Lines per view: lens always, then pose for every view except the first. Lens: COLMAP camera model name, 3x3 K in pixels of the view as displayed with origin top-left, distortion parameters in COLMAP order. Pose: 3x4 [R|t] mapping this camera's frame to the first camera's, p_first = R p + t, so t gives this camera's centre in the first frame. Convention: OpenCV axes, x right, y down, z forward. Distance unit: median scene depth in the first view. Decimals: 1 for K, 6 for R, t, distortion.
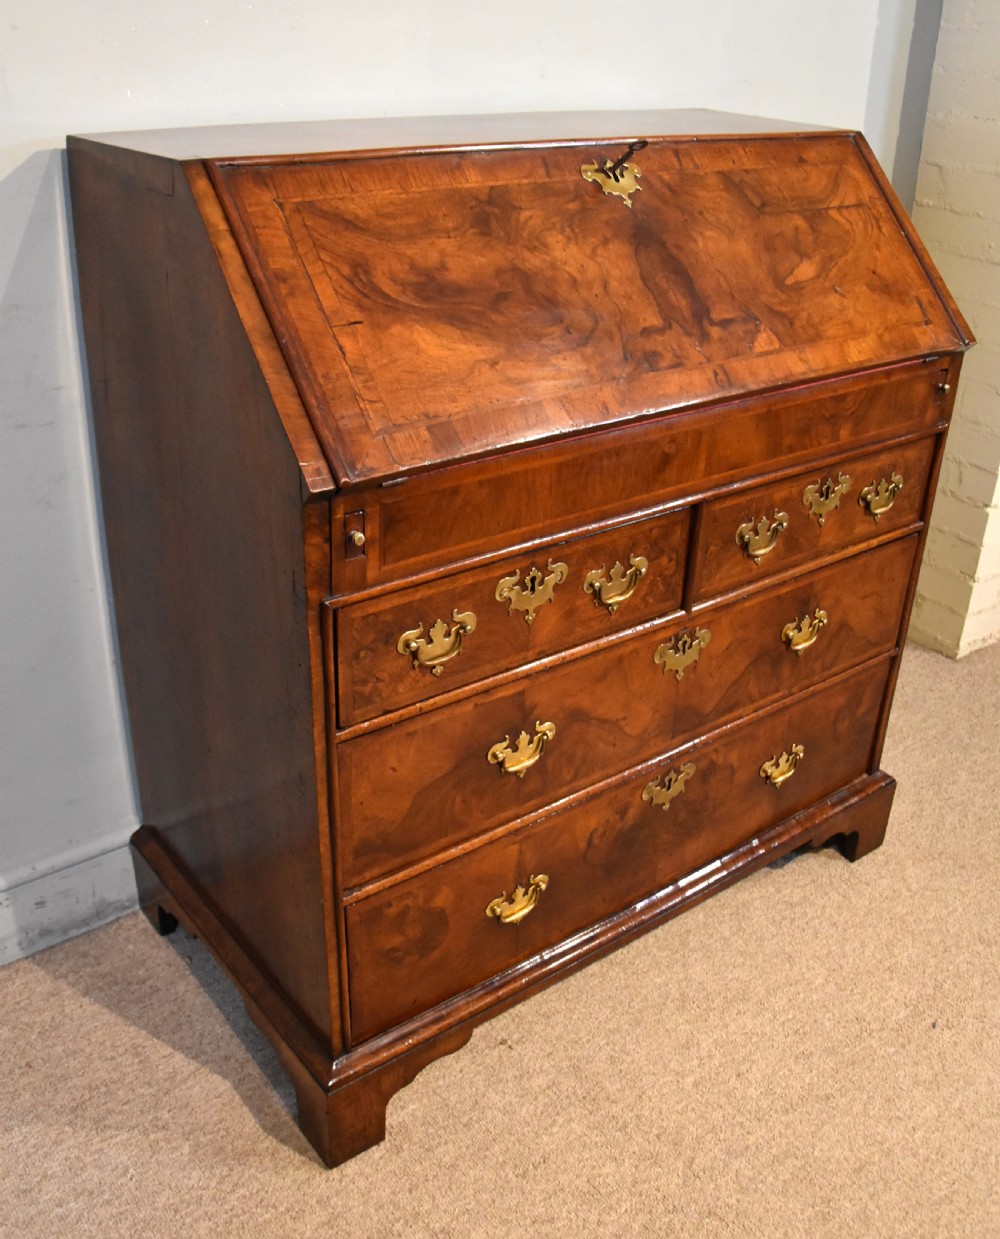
lens RADIAL K [[1196.7, 0, 491.2], [0, 1196.7, 595.9], [0, 0, 1]] dist [-0.118113, 0.000000]
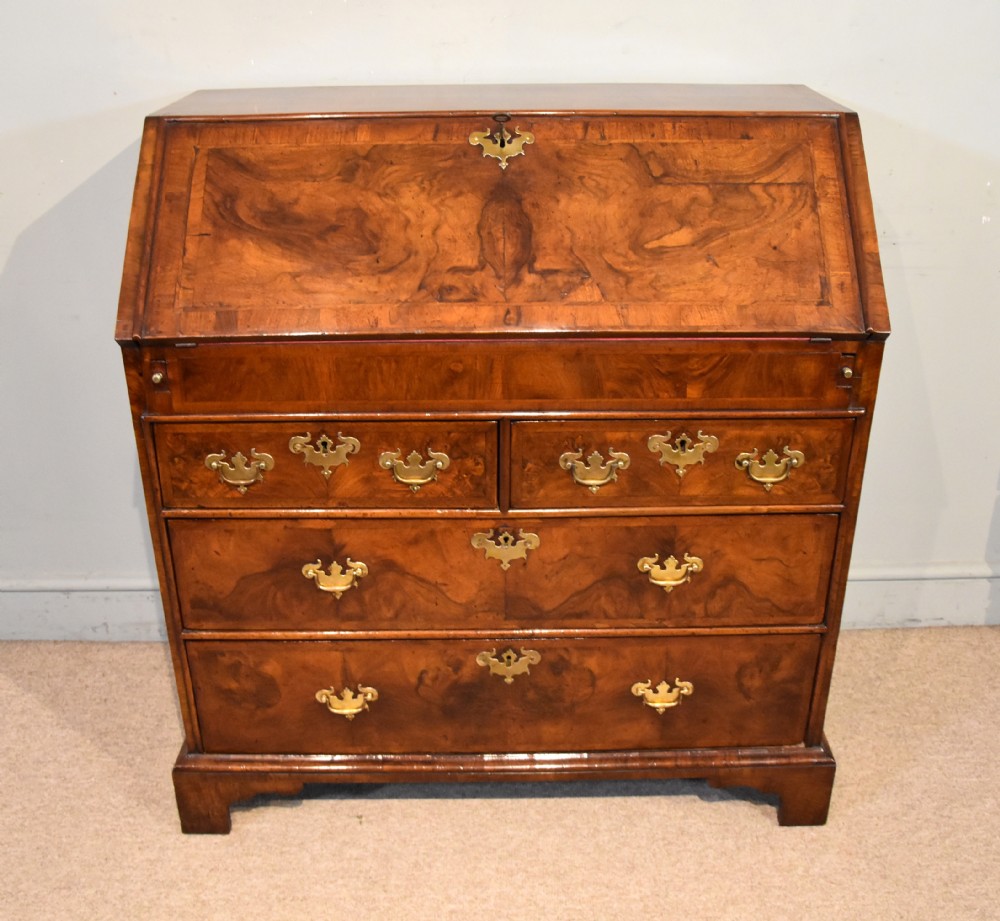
lens RADIAL K [[1117.6, 0, 508.6], [0, 1117.6, 463.8], [0, 0, 1]] dist [-0.130914, 0.000000]
pose [[0.805172, 0.227659, -0.547603, 0.750890], [-0.241334, 0.969249, 0.048107, -0.085895], [0.541716, 0.093421, 0.835354, 0.079628]]
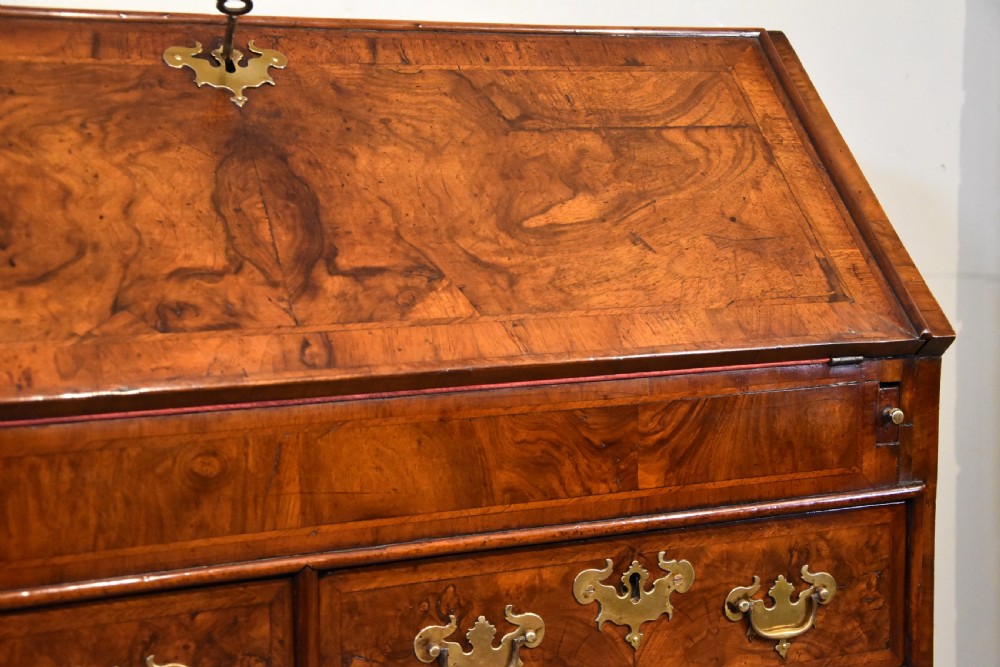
lens RADIAL K [[1393.4, 0, 488.3], [0, 1393.4, 365.5], [0, 0, 1]] dist [0.120675, 0.000000]
pose [[0.963364, -0.006302, -0.268123, 0.417953], [-0.079606, 0.947951, -0.308305, 0.026419], [0.256110, 0.318354, 0.912720, 0.355093]]
